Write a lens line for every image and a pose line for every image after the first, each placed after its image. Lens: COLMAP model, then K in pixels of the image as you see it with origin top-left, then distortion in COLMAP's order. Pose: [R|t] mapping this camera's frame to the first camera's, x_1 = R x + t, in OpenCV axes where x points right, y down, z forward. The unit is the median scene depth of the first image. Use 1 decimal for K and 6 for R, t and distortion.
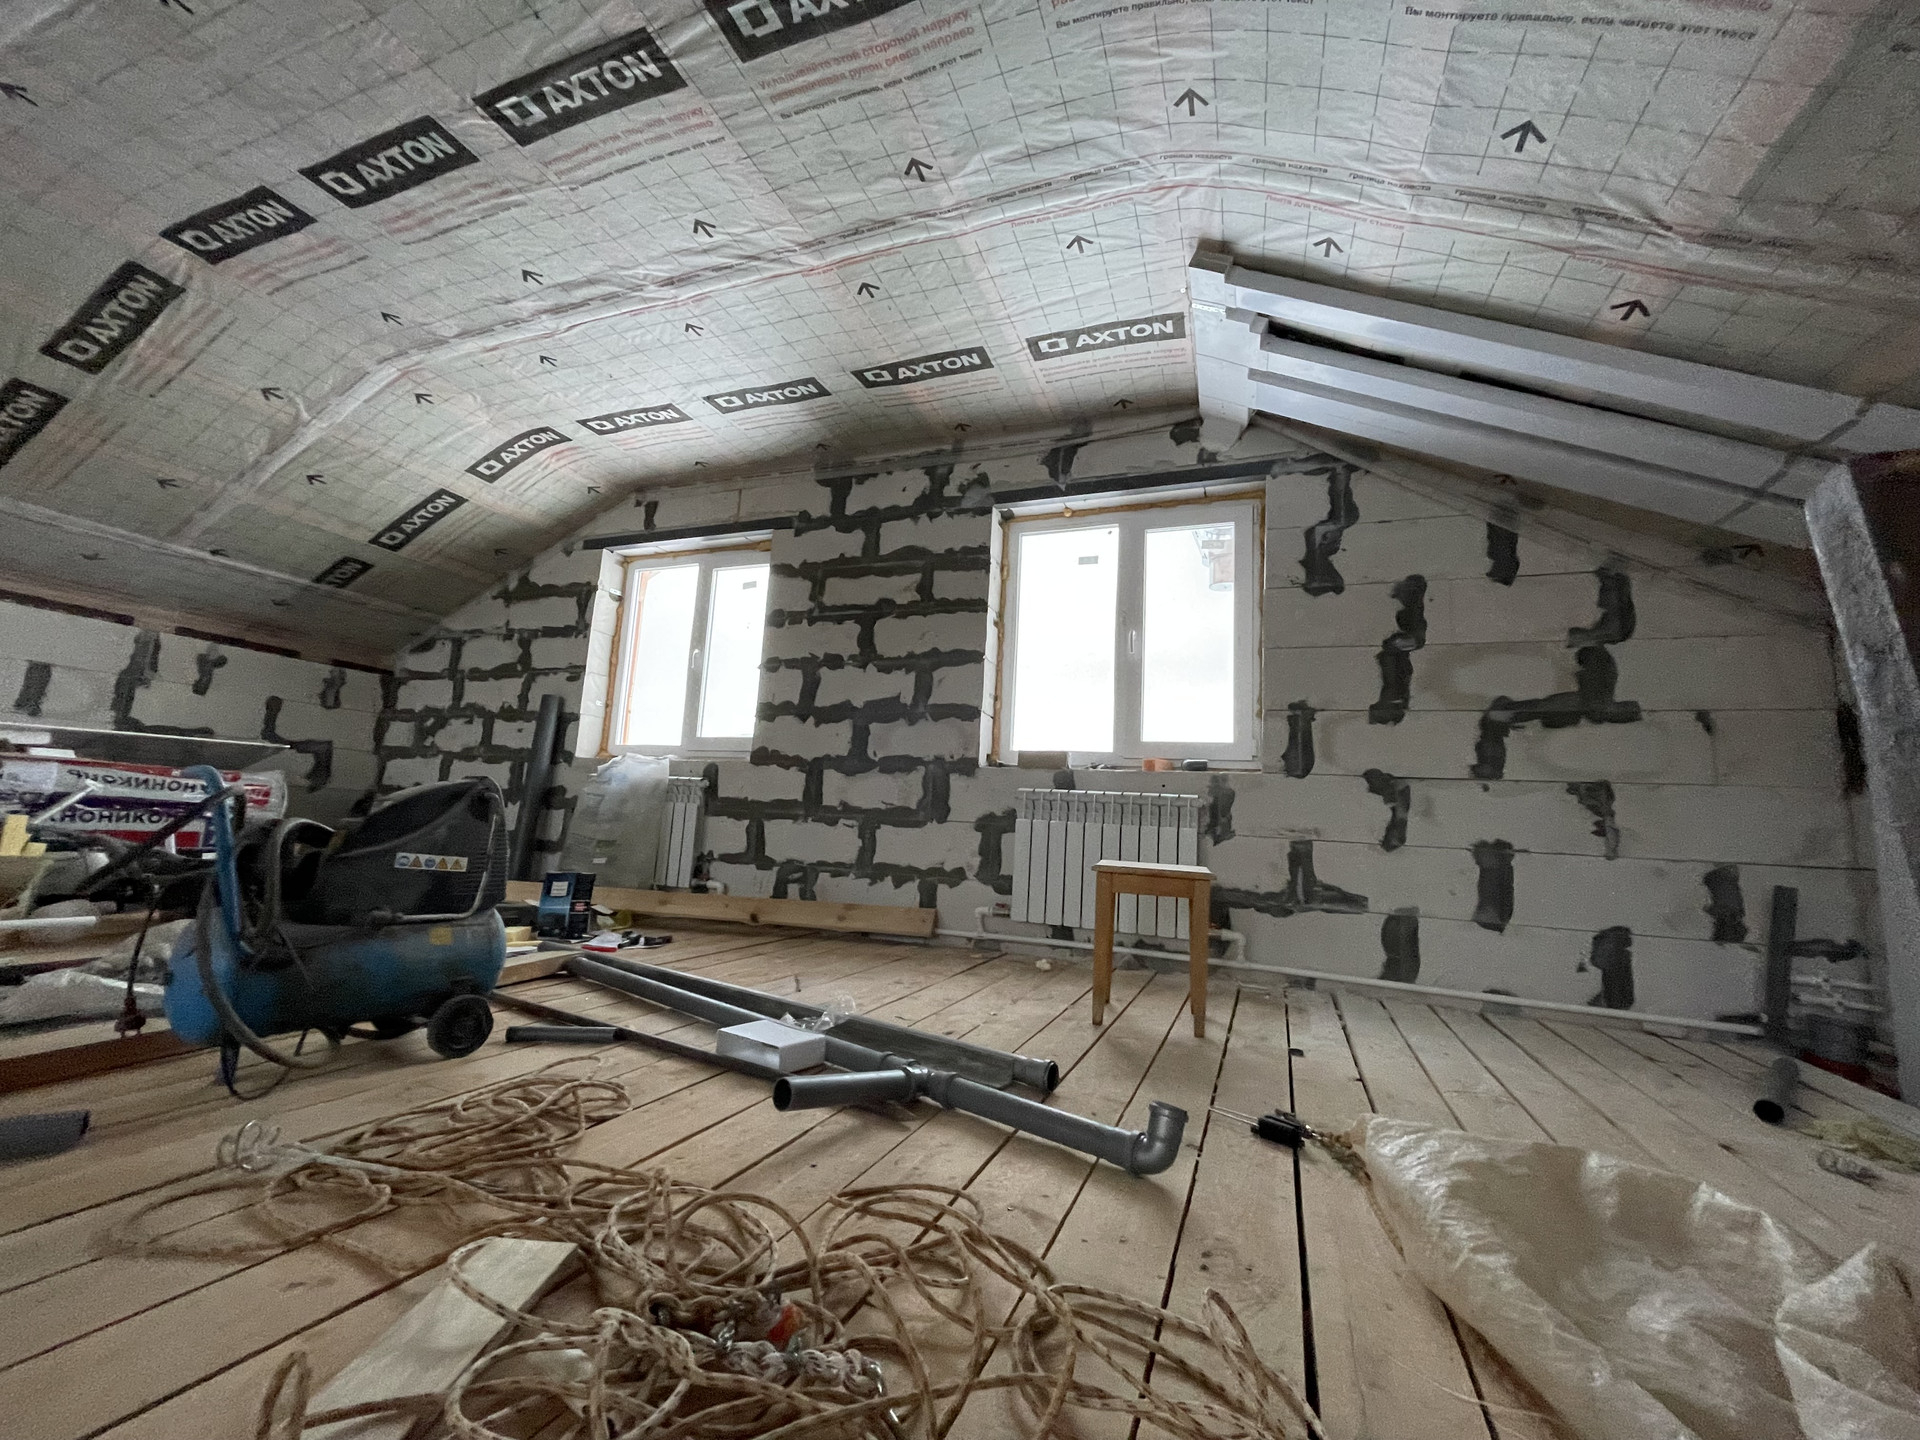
lens RADIAL K [[769.5, 0, 960.0], [0, 769.5, 720.0], [0, 0, 1]] dist [-0.000195, -0.000053]
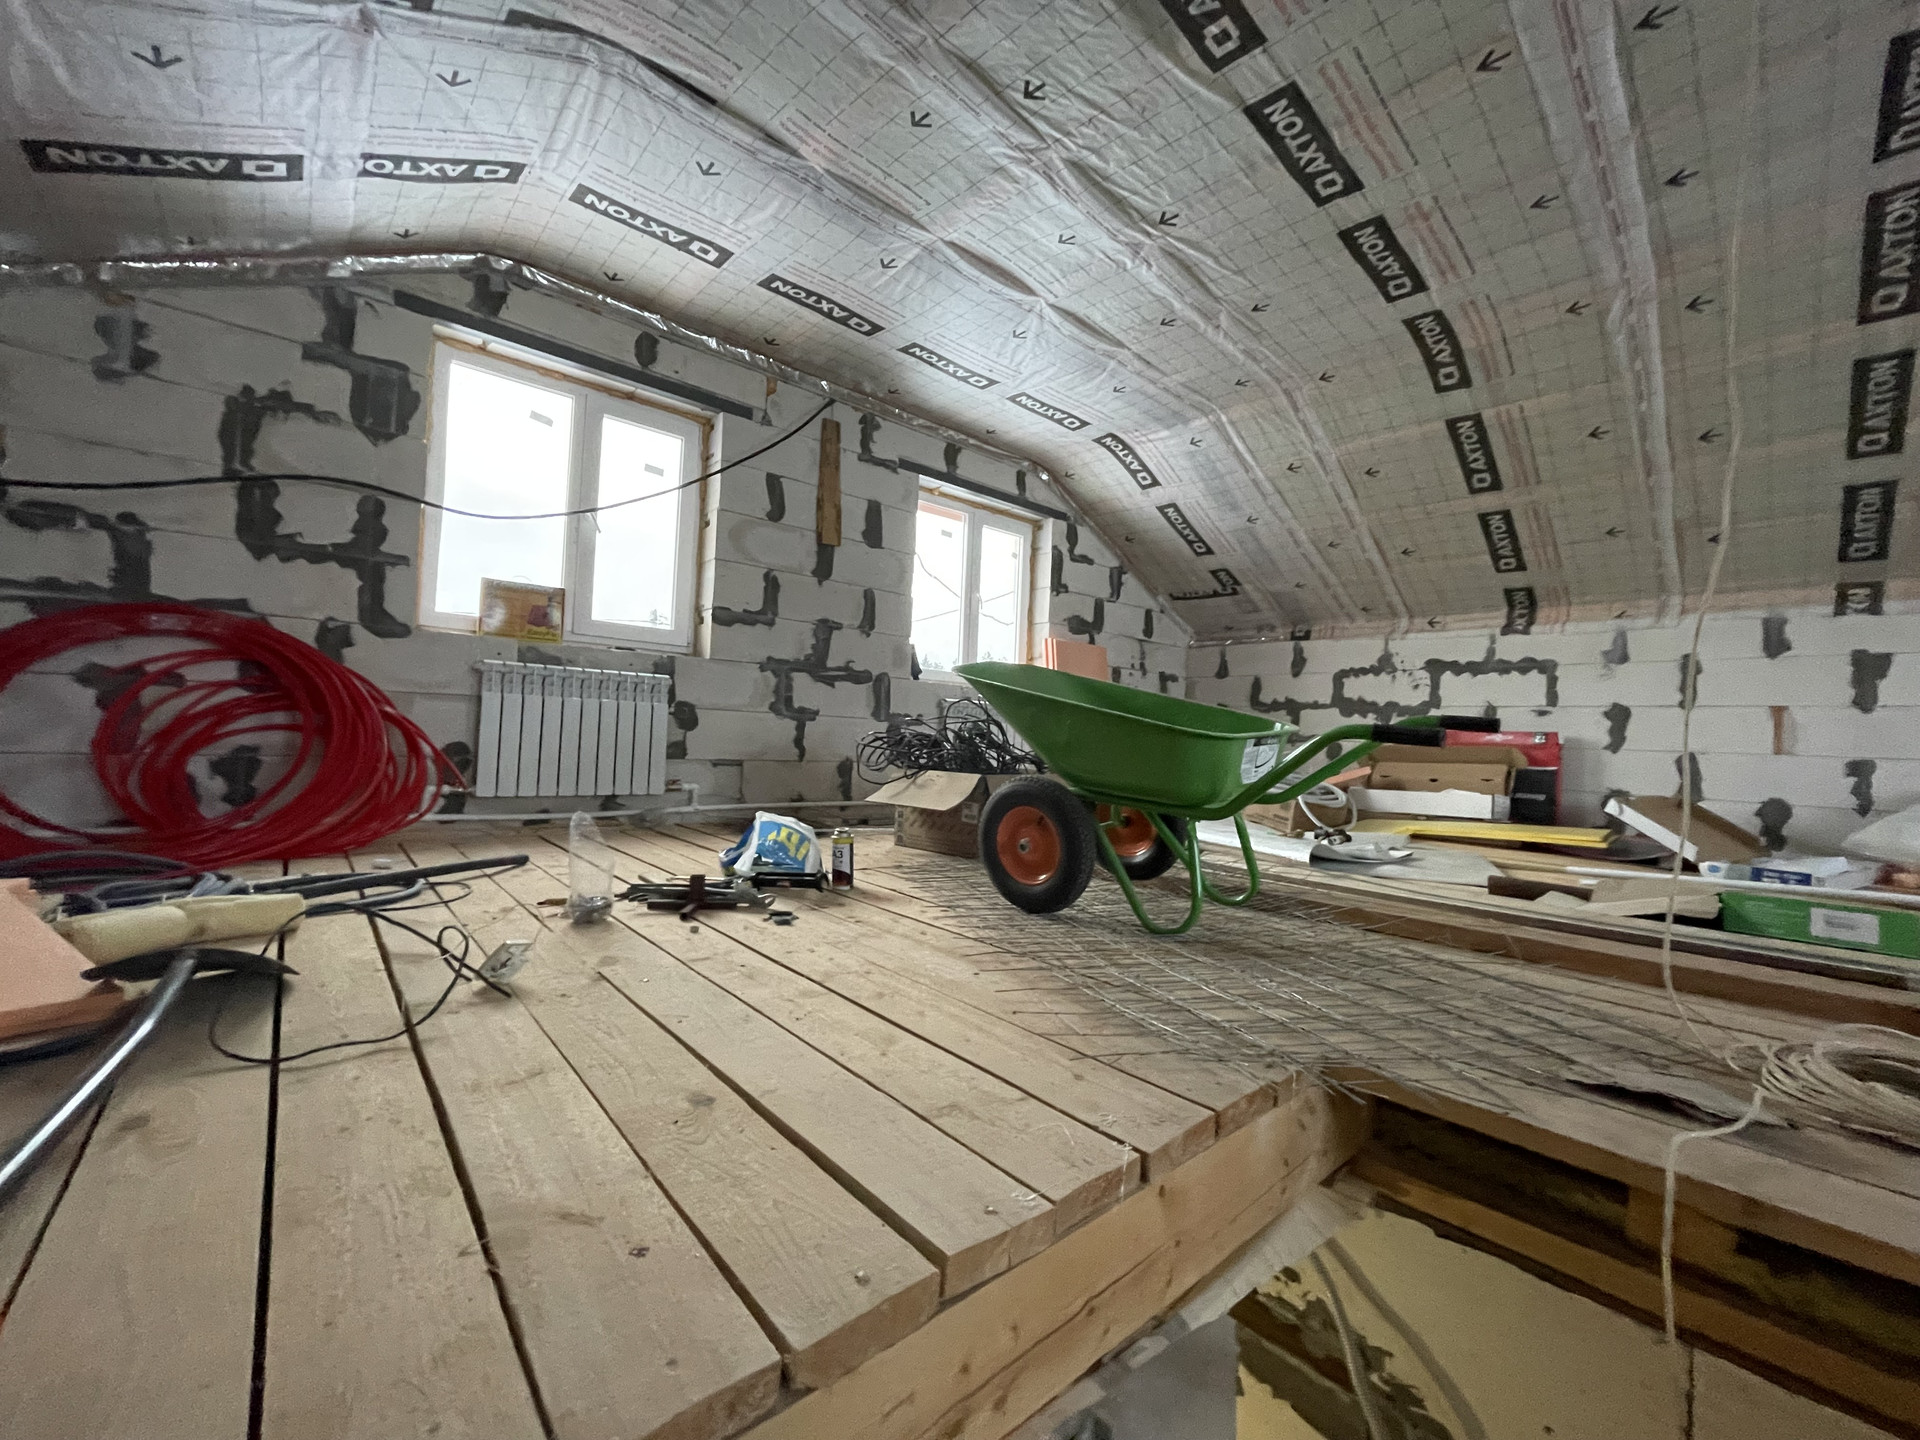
lens RADIAL K [[769.5, 0, 960.0], [0, 769.5, 720.0], [0, 0, 1]] dist [-0.000195, -0.000053]
pose [[0.461732, -0.004116, 0.887010, -0.893272], [-0.120403, 0.990443, 0.067272, 0.029960], [-0.878810, -0.137860, 0.456824, 0.238916]]
